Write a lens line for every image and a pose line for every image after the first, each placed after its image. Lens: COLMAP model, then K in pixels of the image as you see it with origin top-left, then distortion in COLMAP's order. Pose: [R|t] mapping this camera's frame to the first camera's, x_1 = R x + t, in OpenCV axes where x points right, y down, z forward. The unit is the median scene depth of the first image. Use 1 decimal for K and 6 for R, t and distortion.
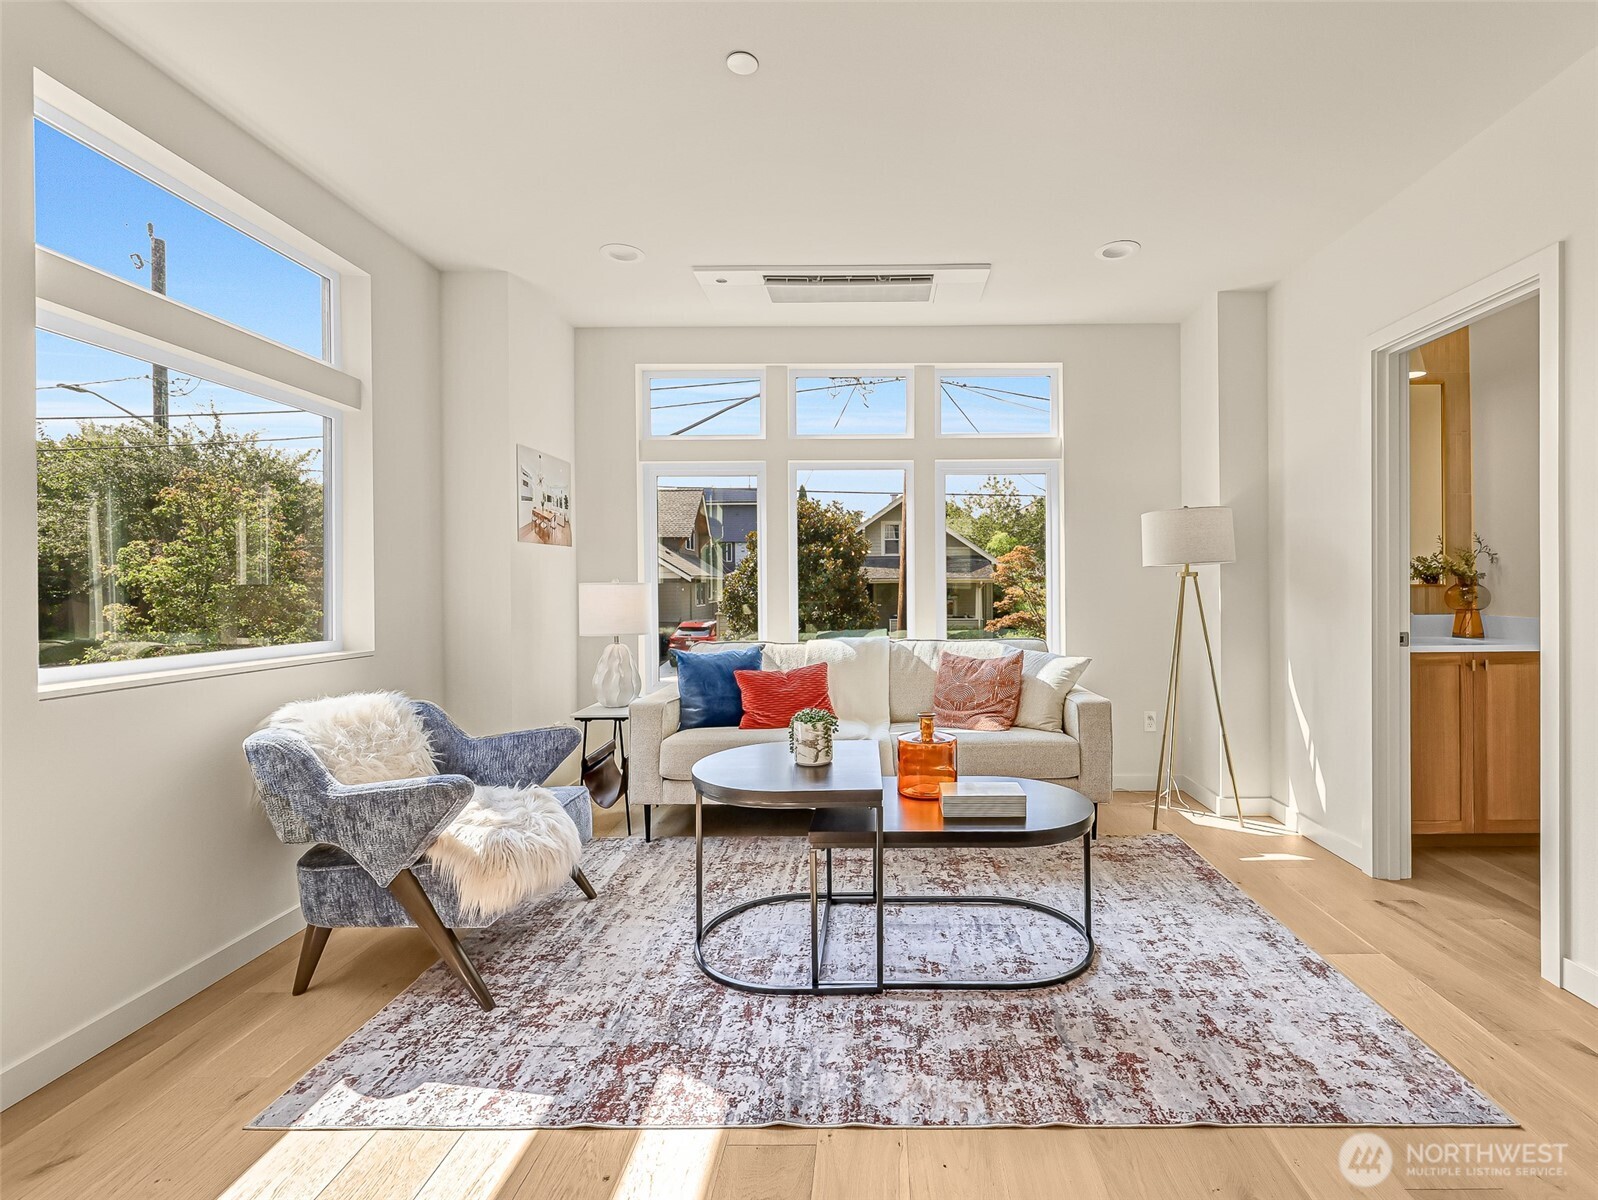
lens RADIAL K [[742.9, 0, 875.3], [0, 742.9, 587.2], [0, 0, 1]] dist [0.000596, -0.000053]
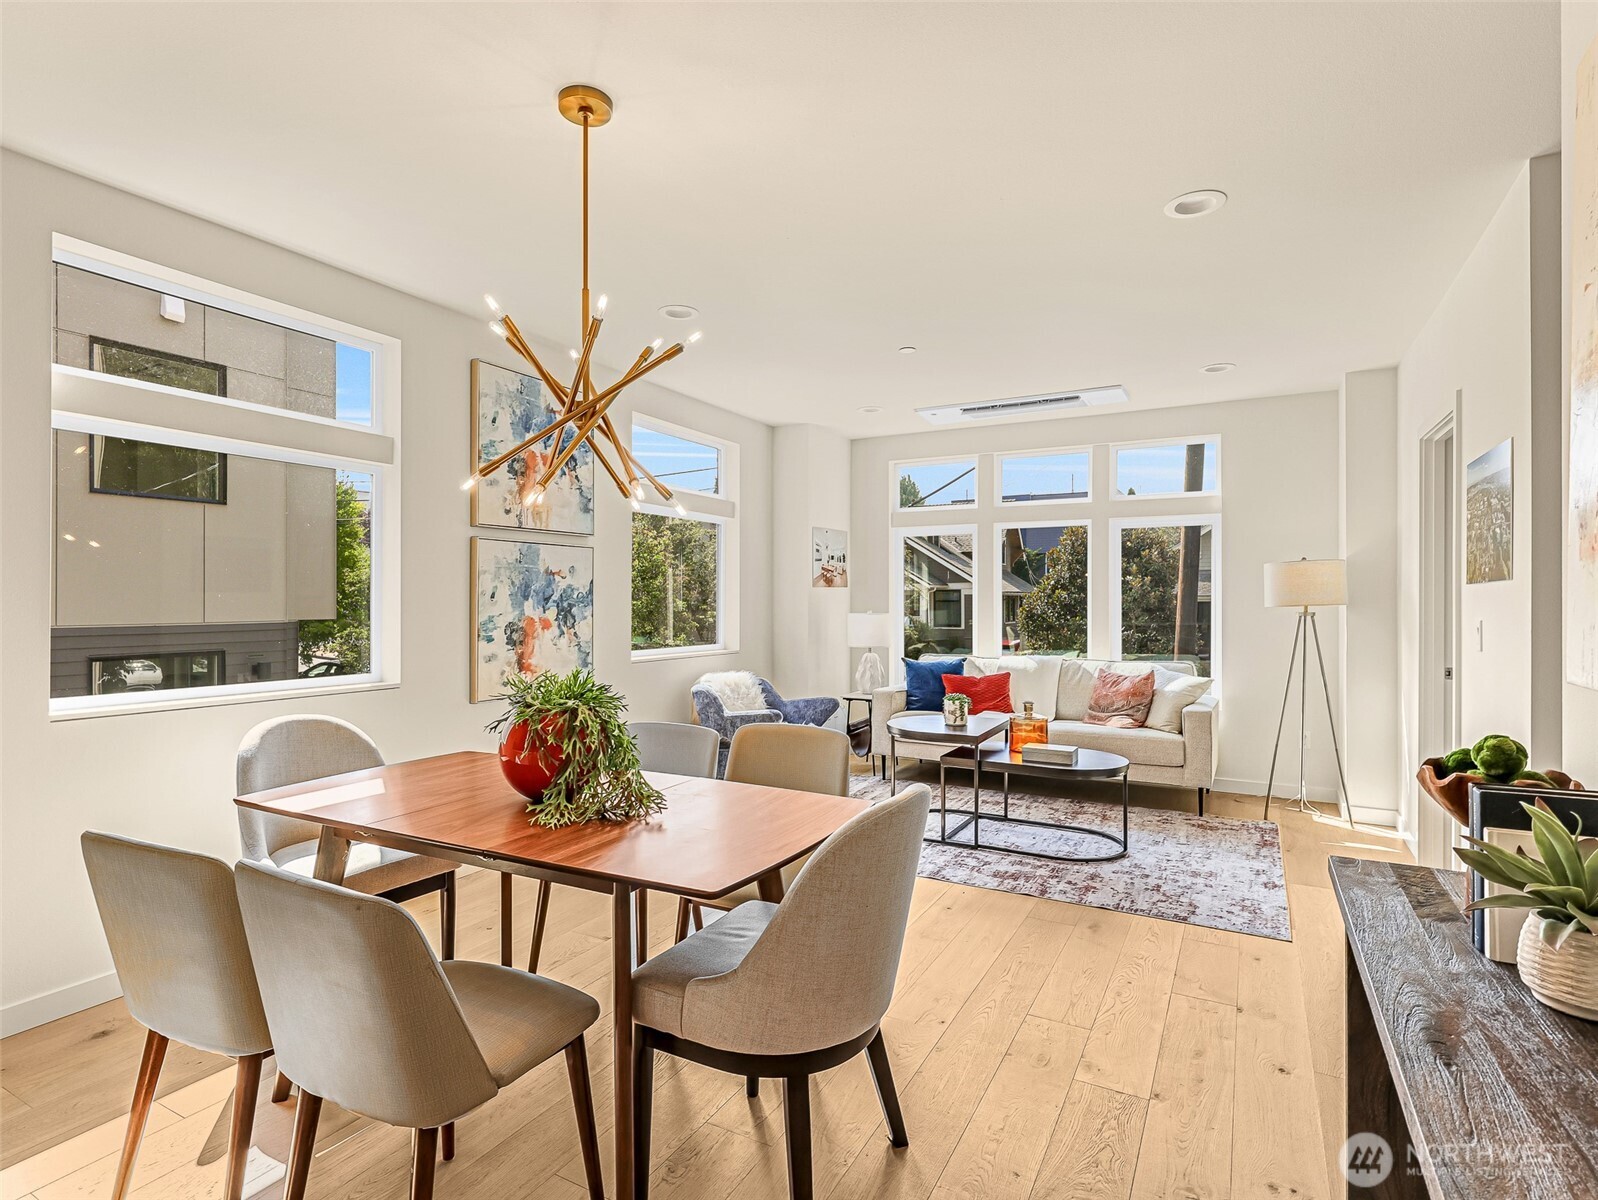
lens RADIAL K [[821.0, 0, 799.0], [0, 821.0, 600.0], [0, 0, 1]] dist [0.002517, 0.000222]
pose [[0.876687, 0.008994, -0.480978, 0.390308], [-0.009577, 0.999953, 0.001242, -0.038665], [0.480967, 0.003518, 0.876732, -0.643644]]
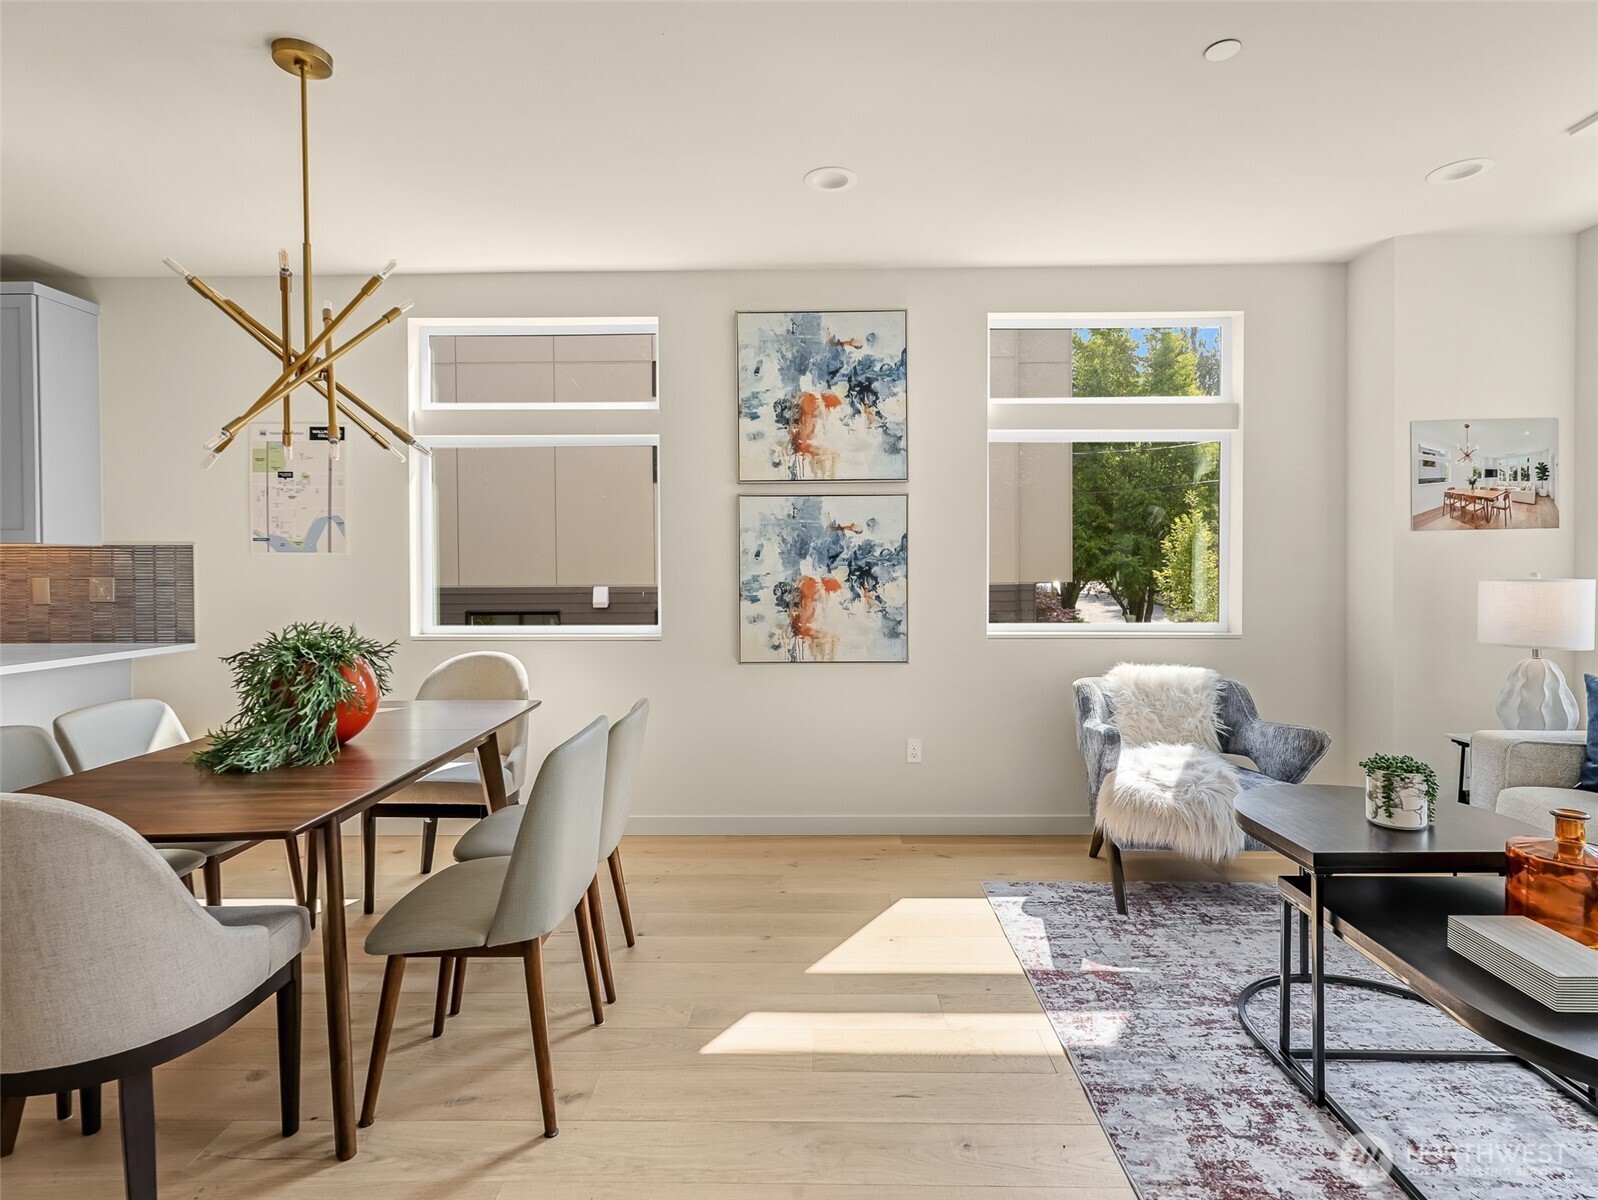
lens RADIAL K [[845.8, 0, 797.9], [0, 845.8, 580.8], [0, 0, 1]] dist [0.001320, 0.000470]
pose [[-0.019650, 0.024222, -0.999513, 0.614748], [0.002497, 0.999705, 0.024178, -0.030155], [0.999804, -0.002021, -0.019705, 0.304751]]
